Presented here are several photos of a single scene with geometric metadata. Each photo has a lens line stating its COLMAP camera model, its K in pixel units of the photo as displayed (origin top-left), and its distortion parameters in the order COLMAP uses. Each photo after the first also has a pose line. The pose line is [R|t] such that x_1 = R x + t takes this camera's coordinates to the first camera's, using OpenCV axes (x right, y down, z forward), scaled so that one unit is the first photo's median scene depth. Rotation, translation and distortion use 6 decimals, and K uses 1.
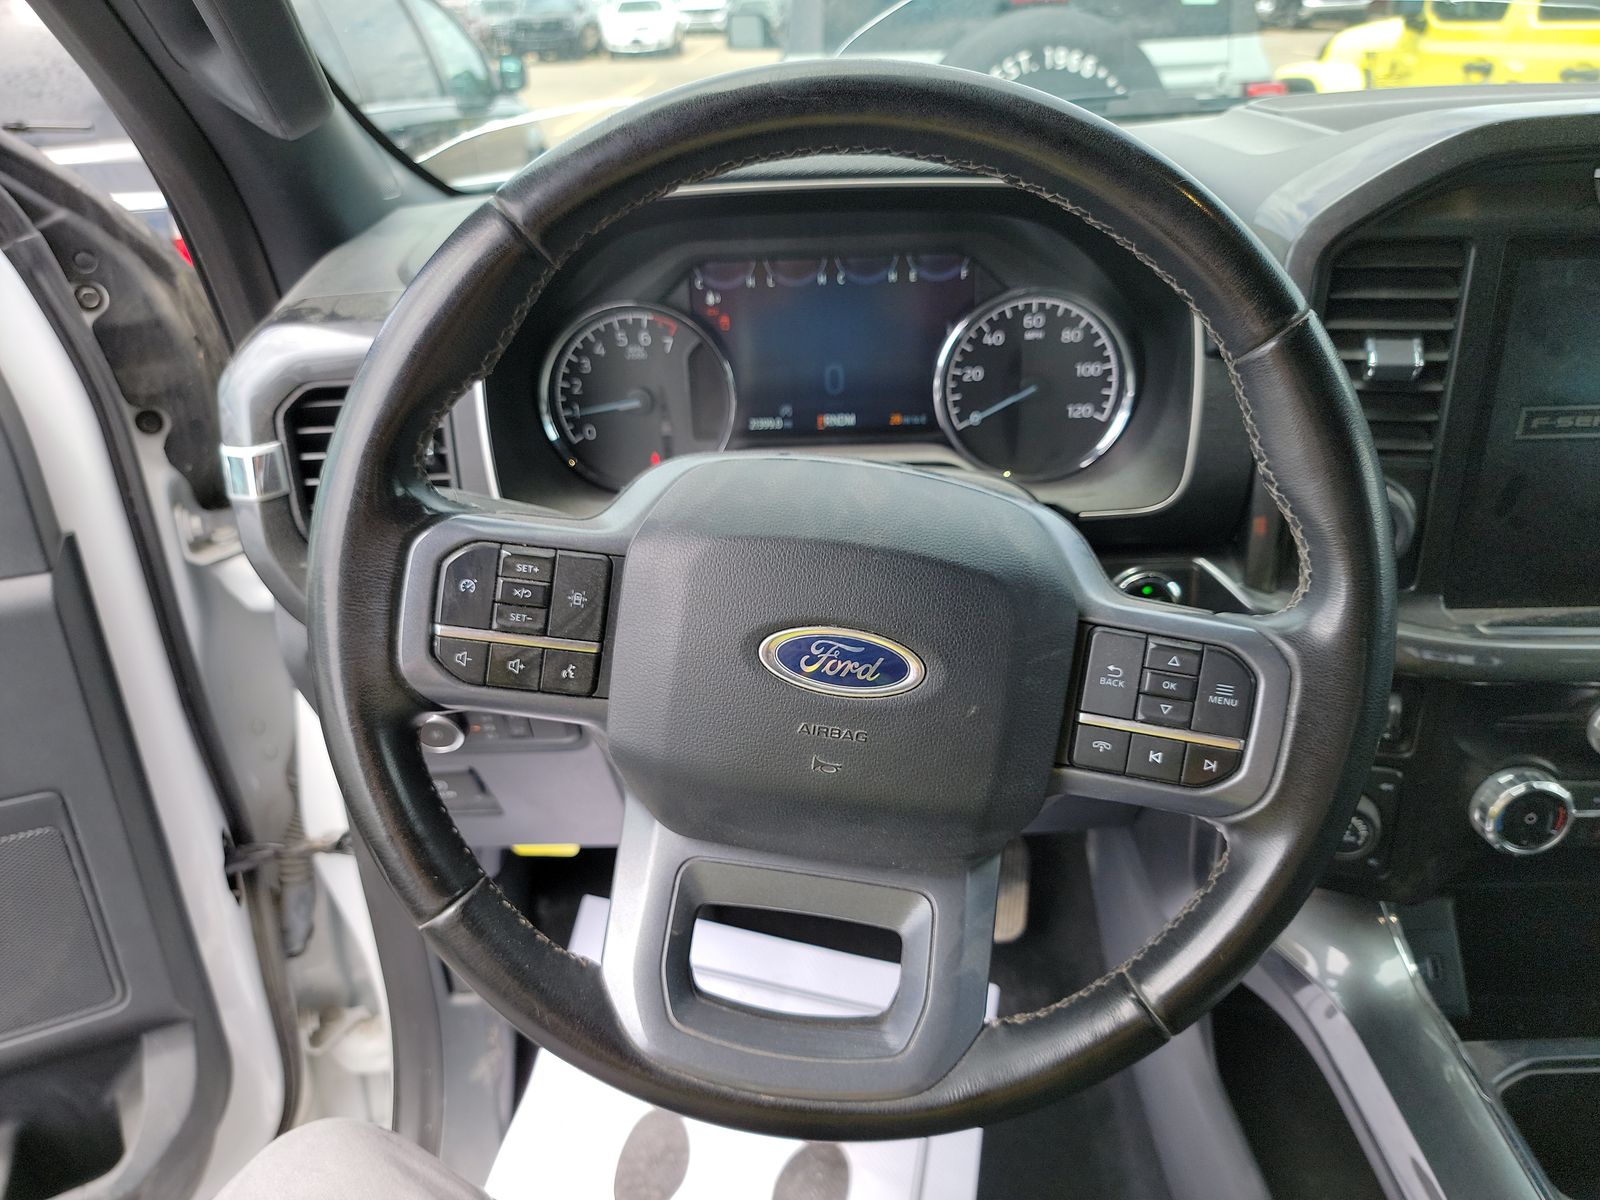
lens RADIAL K [[1149.2, 0, 809.1], [0, 1149.2, 604.9], [0, 0, 1]] dist [0.030700, -0.005966]
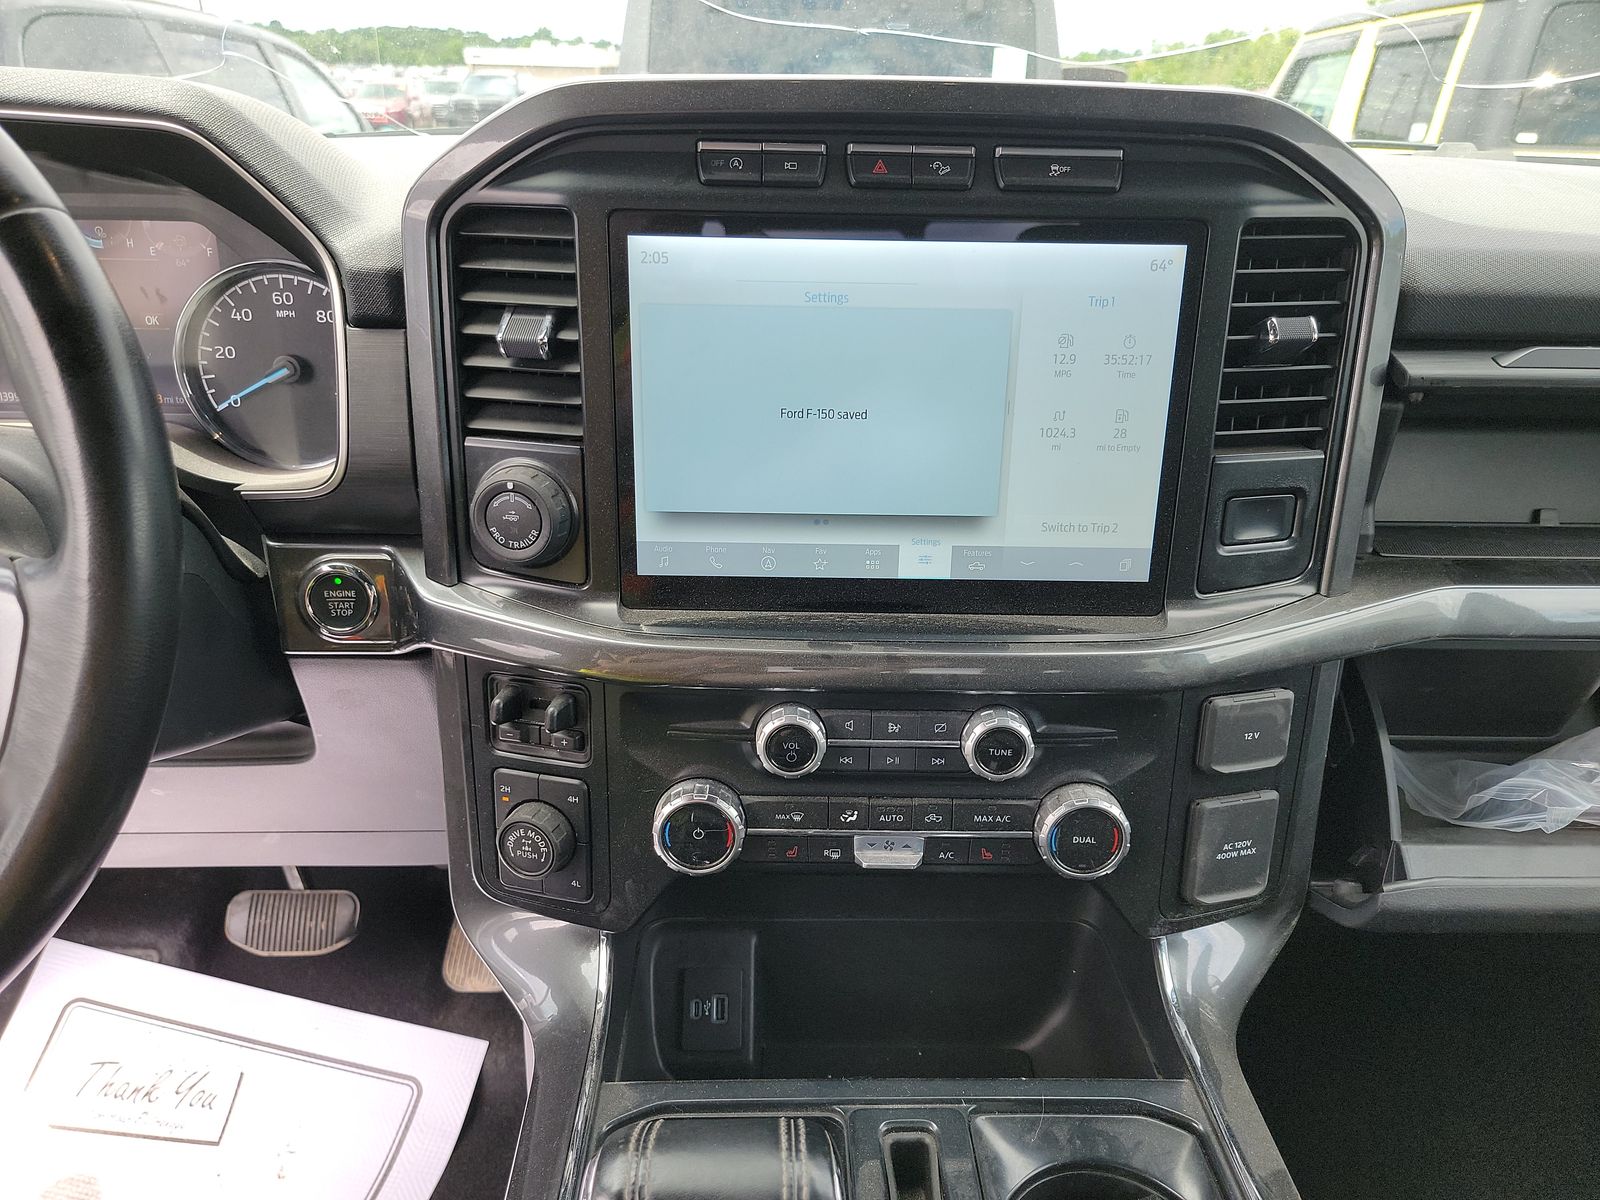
lens RADIAL K [[1149.2, 0, 809.1], [0, 1149.2, 604.9], [0, 0, 1]] dist [0.030700, -0.005966]
pose [[0.997458, 0.037488, 0.060596, 0.567108], [-0.032980, 0.996730, -0.073770, 0.057327], [-0.063163, 0.071584, 0.995433, 0.050610]]
